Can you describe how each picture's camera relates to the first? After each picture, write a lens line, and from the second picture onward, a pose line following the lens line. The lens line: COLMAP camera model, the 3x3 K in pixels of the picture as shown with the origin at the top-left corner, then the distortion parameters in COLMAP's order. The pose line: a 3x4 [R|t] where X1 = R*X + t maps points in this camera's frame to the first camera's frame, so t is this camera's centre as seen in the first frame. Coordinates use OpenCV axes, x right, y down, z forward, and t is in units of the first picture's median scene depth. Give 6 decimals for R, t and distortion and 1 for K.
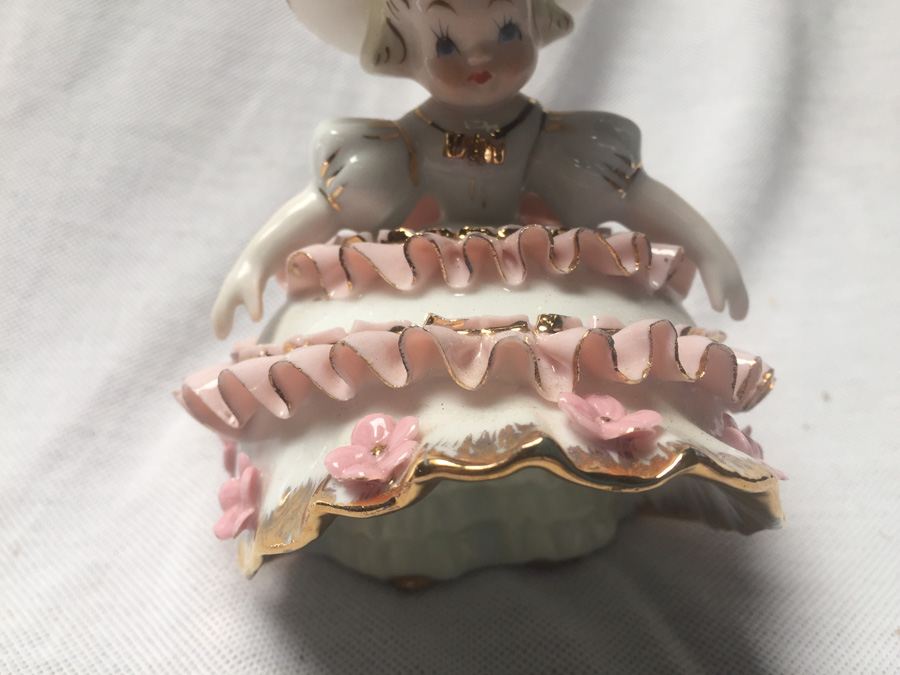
lens RADIAL K [[777.4, 0, 446.8], [0, 777.4, 342.1], [0, 0, 1]] dist [0.074912, -0.145202]
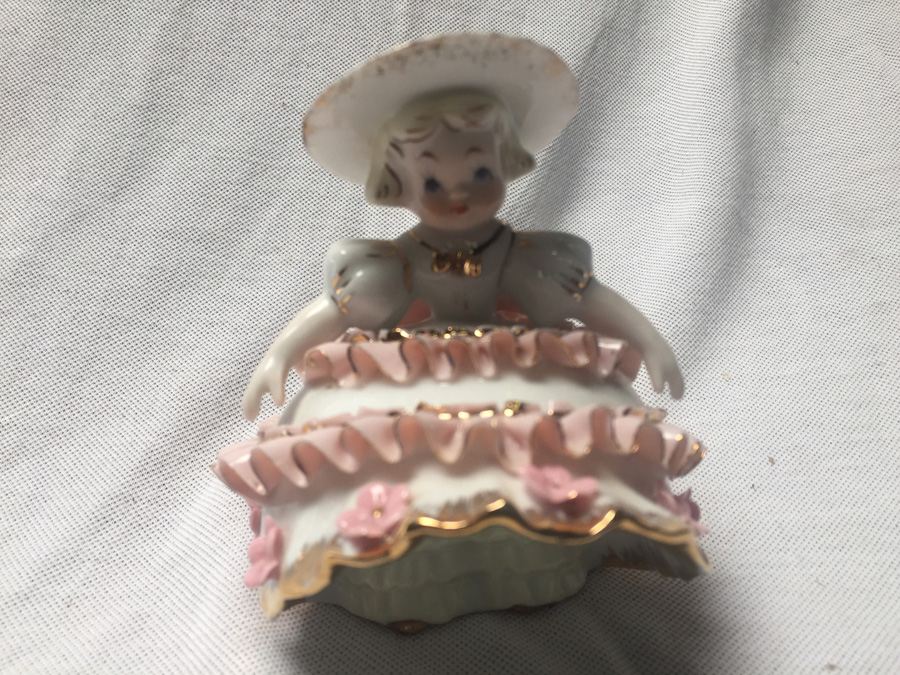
lens RADIAL K [[754.4, 0, 449.9], [0, 754.4, 340.0], [0, 0, 1]] dist [0.068295, -0.109449]
pose [[0.999945, -0.010274, -0.002207, 0.027310], [0.010060, 0.996611, -0.081641, -0.029937], [0.003039, 0.081614, 0.996659, -0.193937]]
